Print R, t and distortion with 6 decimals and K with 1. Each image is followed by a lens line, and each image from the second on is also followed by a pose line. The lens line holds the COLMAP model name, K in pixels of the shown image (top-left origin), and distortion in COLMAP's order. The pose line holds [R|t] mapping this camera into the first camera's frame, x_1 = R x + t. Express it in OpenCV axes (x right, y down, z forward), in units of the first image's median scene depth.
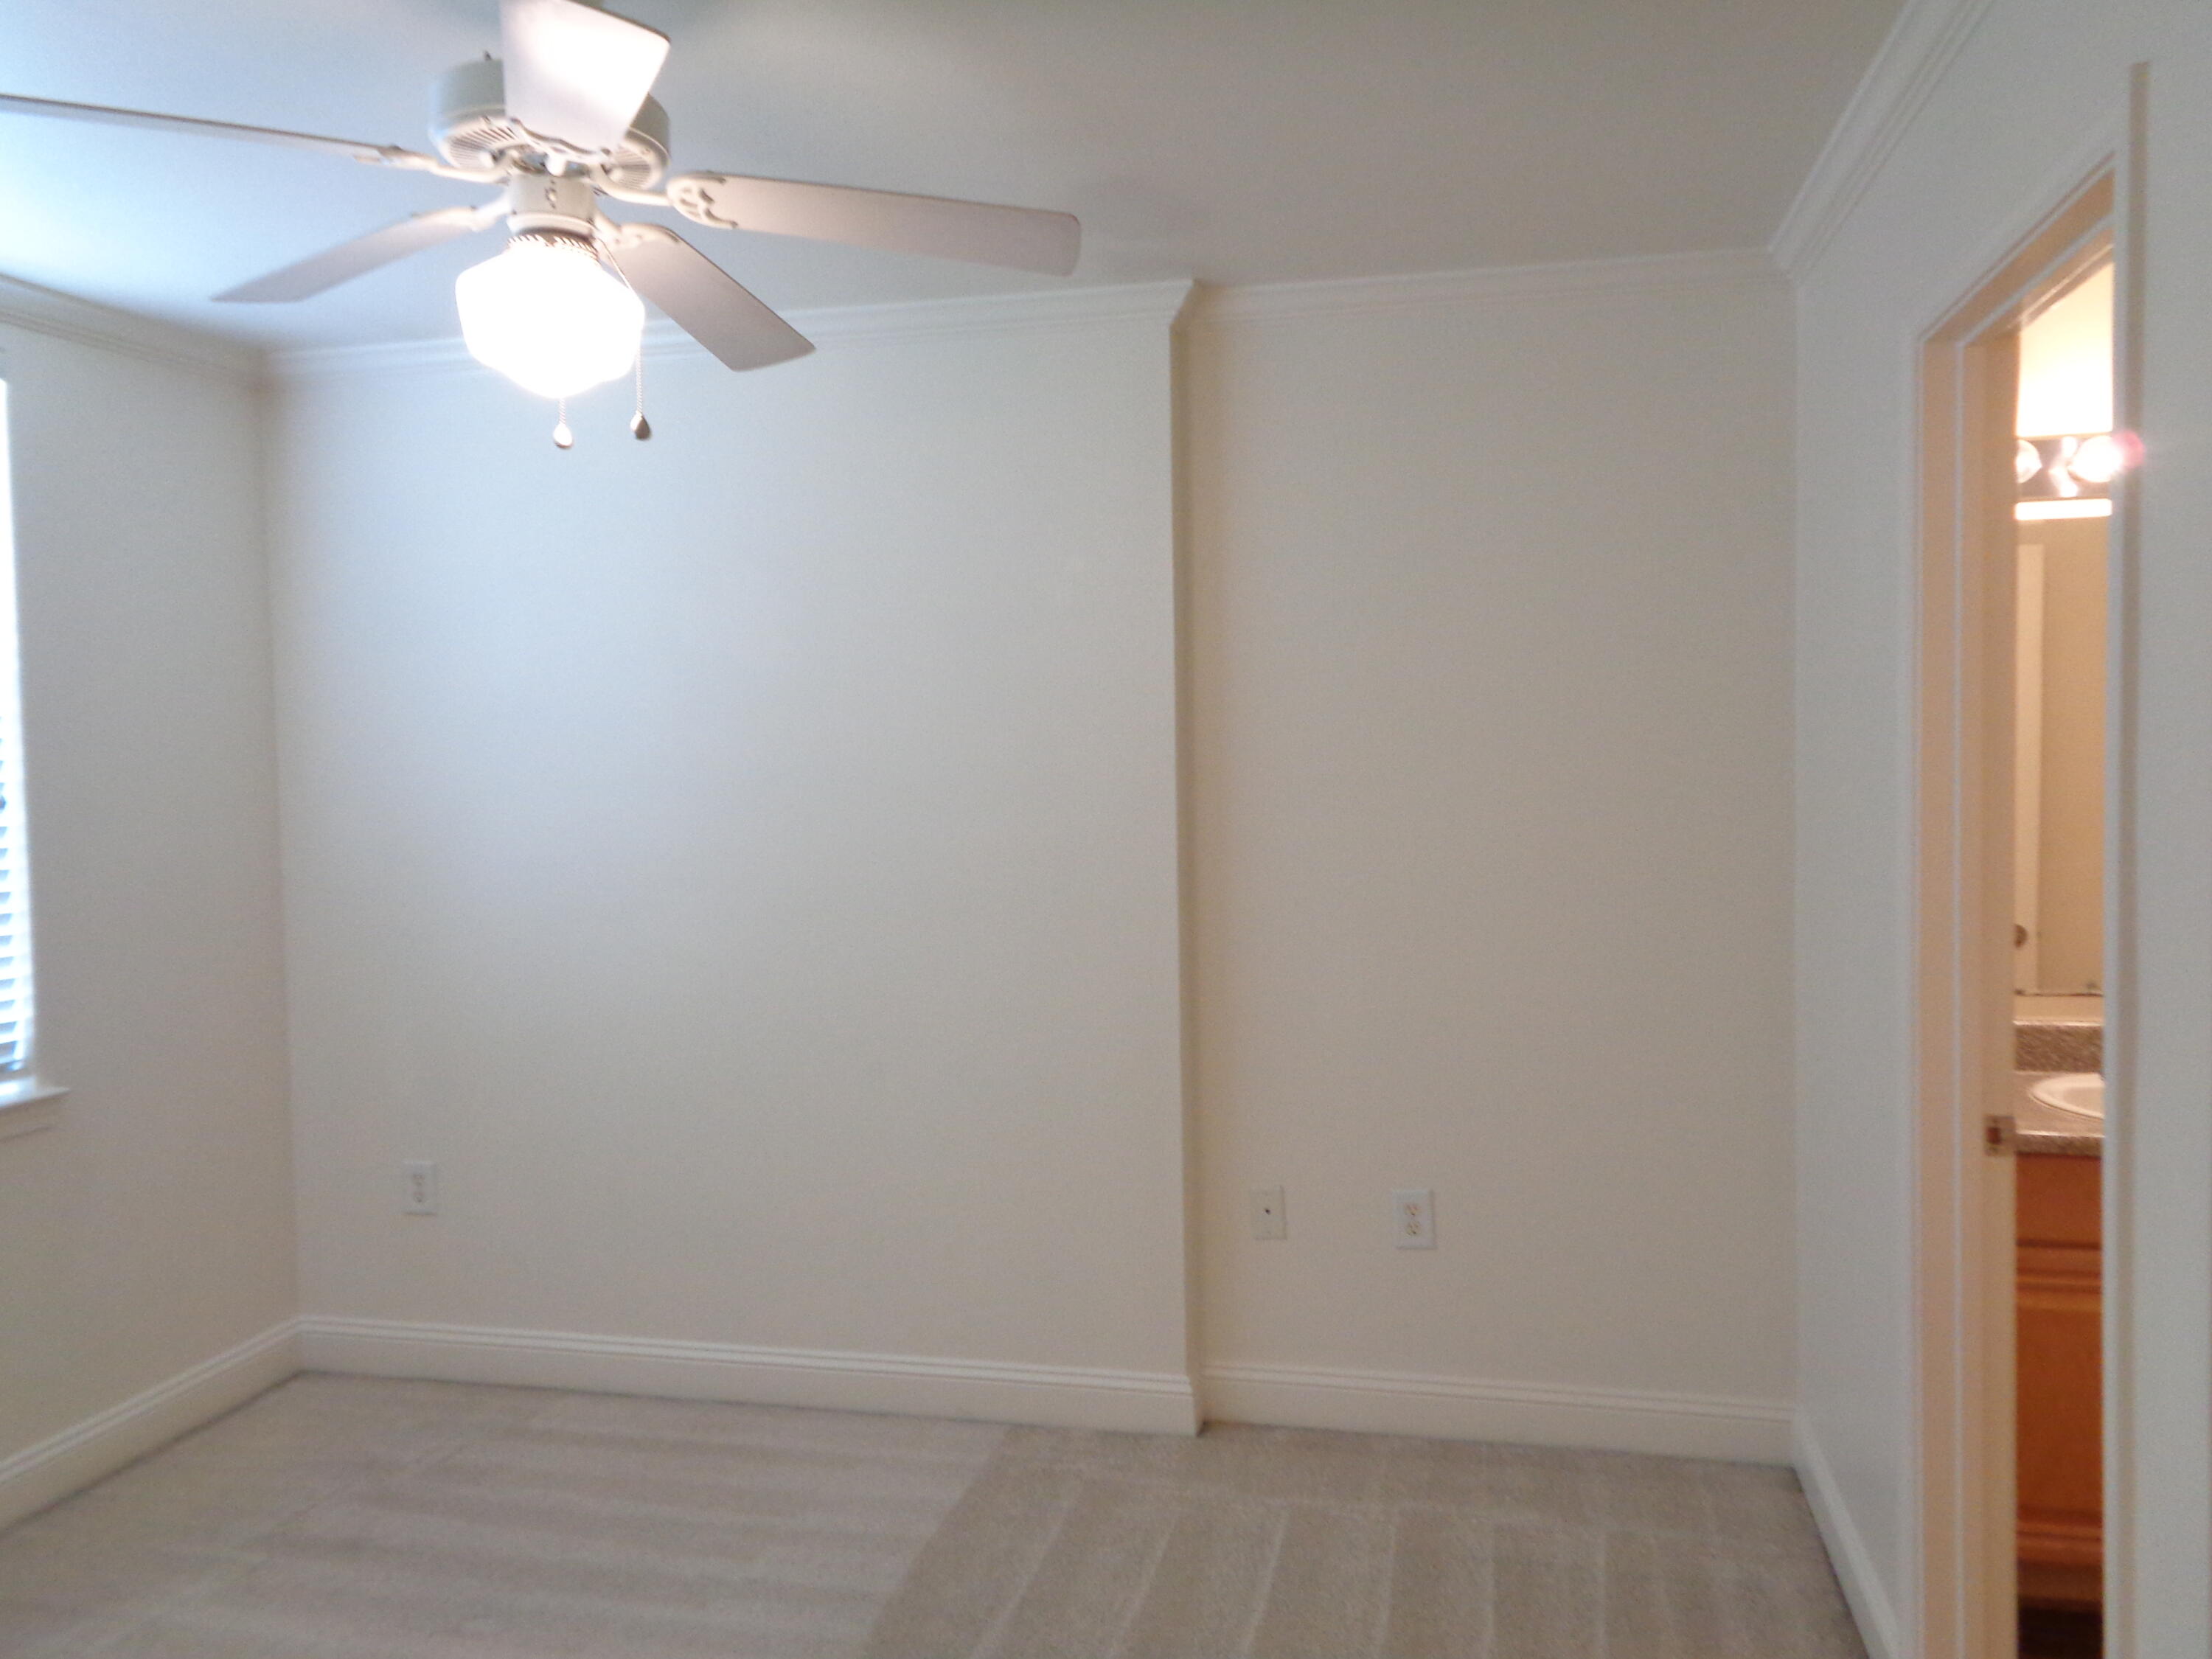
lens RADIAL K [[1675.5, 0, 1117.5], [0, 1675.5, 830.7], [0, 0, 1]] dist [0.023758, -0.004171]
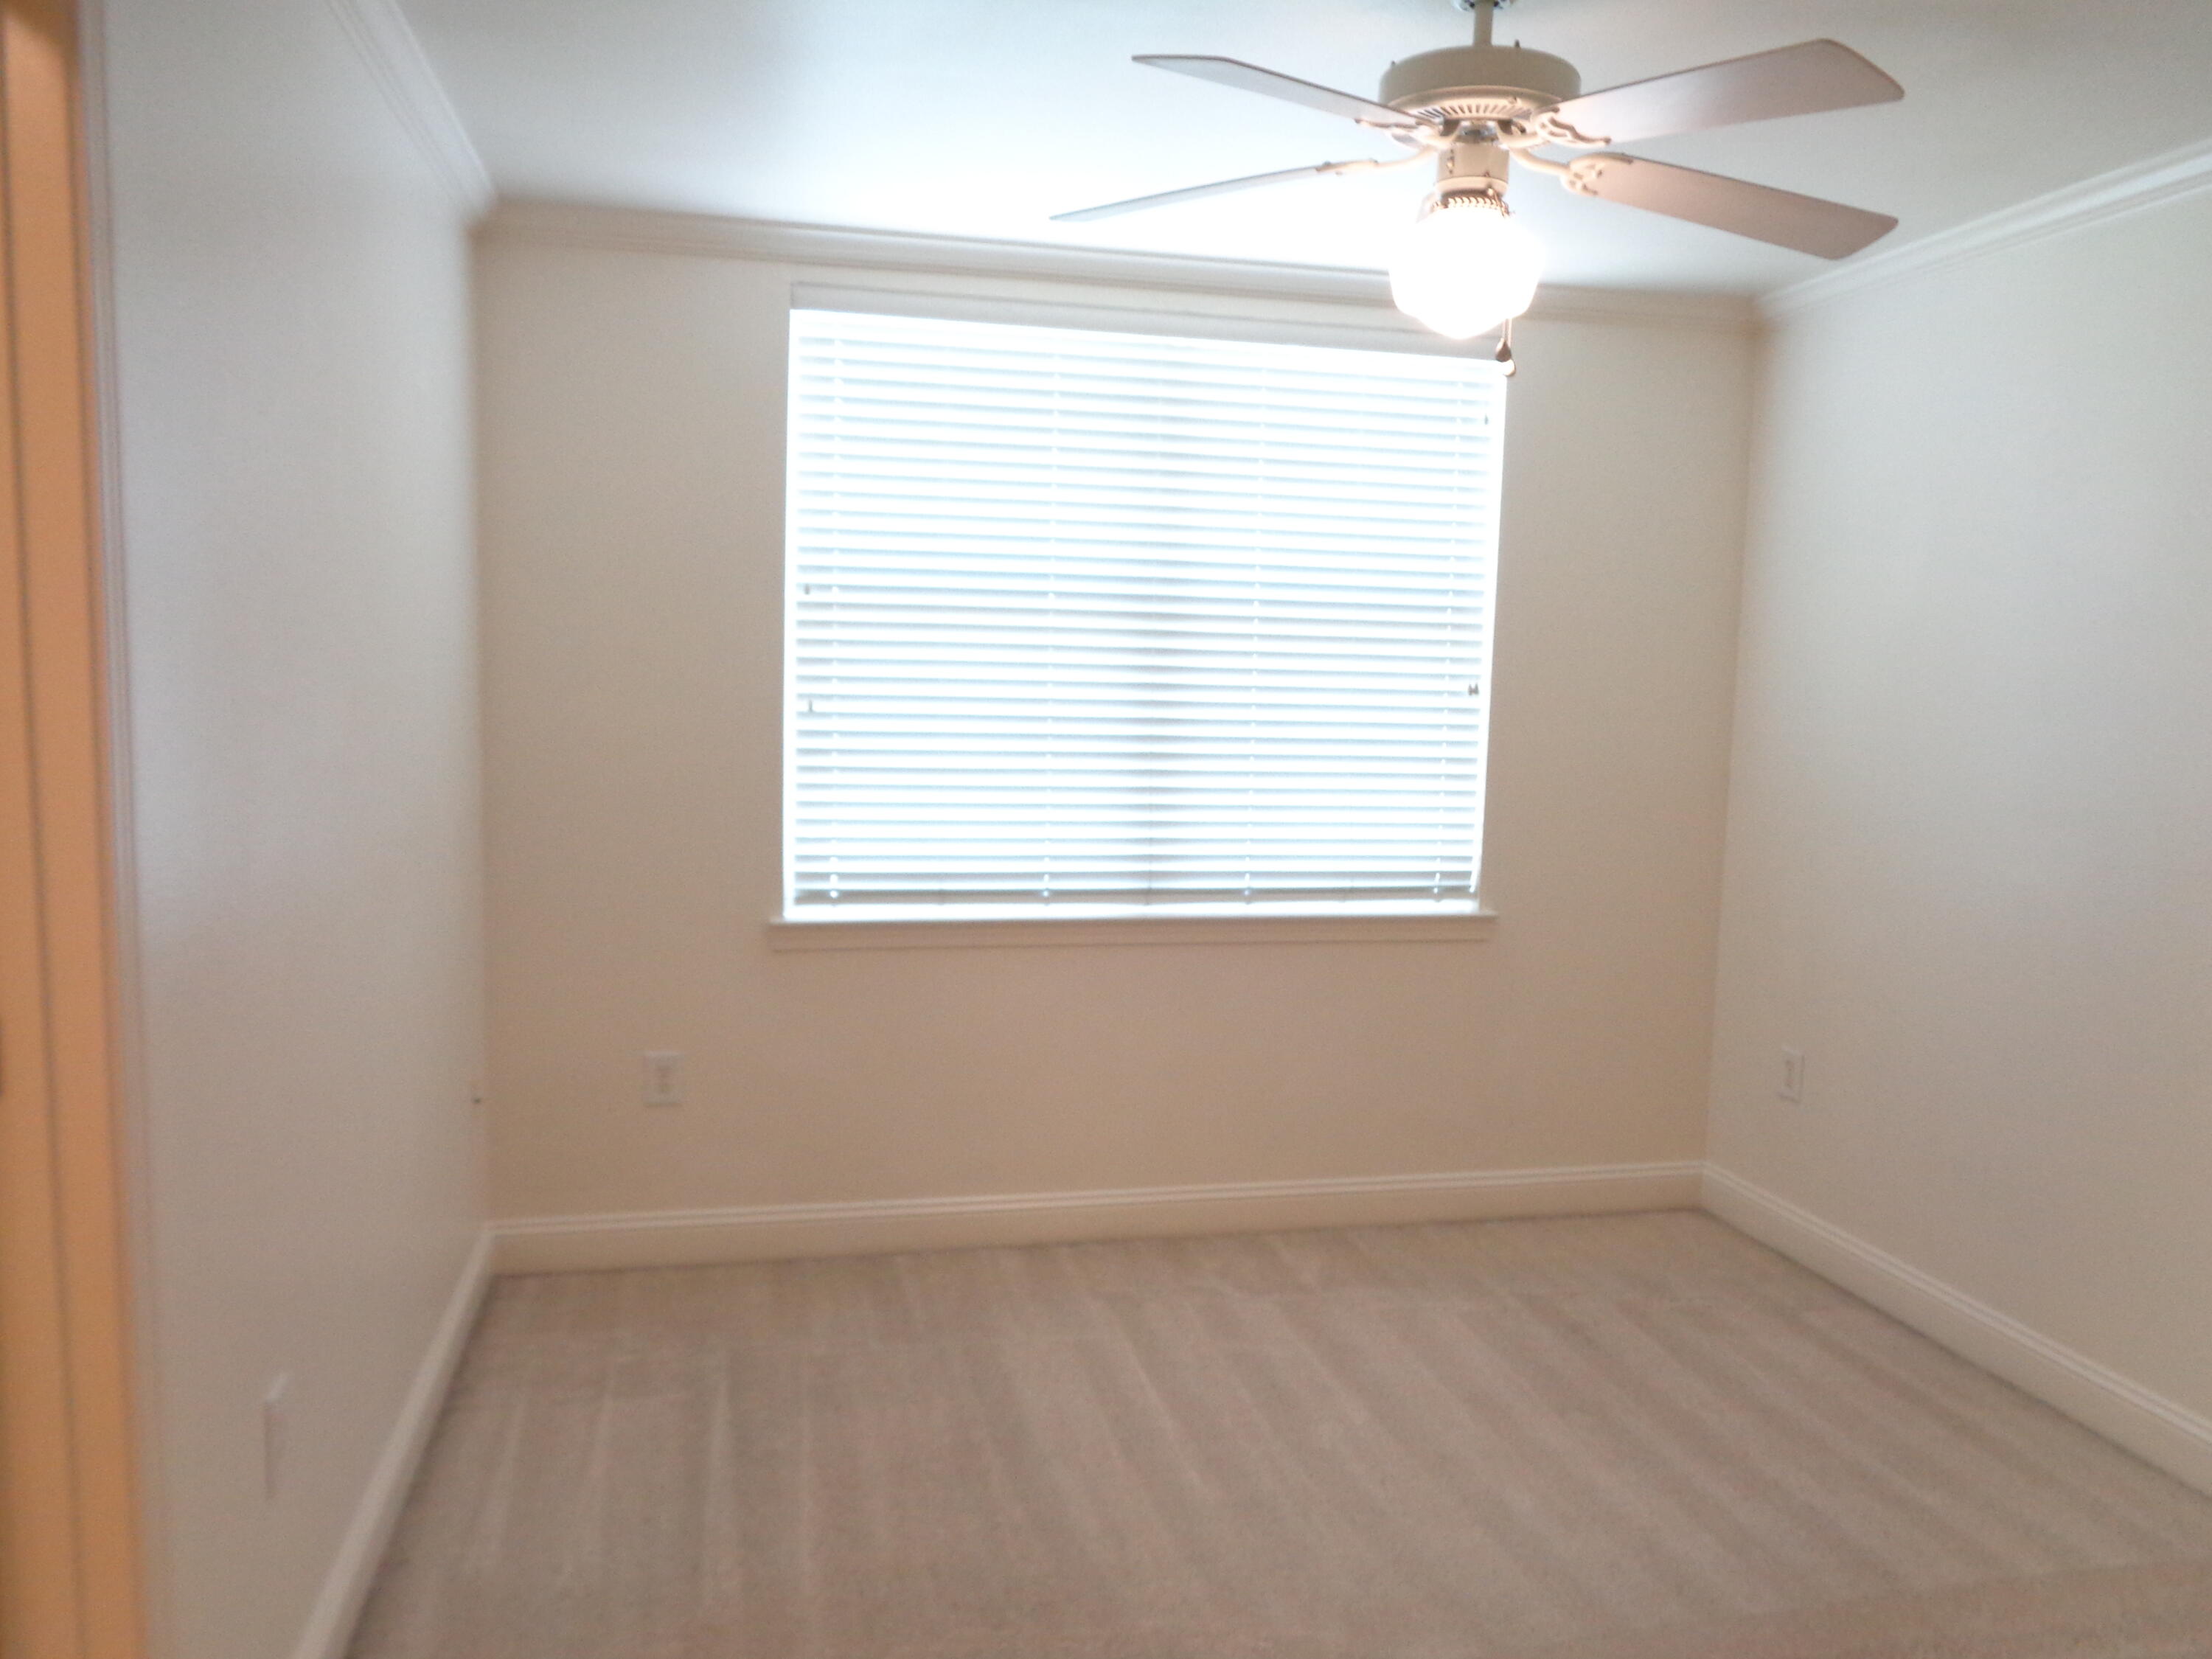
lens RADIAL K [[1675.5, 0, 1122.0], [0, 1675.5, 822.9], [0, 0, 1]] dist [0.023758, -0.004171]
pose [[0.440825, 0.109595, -0.890877, 0.380736], [-0.081223, 0.993317, 0.082006, 0.001746], [0.893911, 0.036210, 0.446780, 0.164079]]
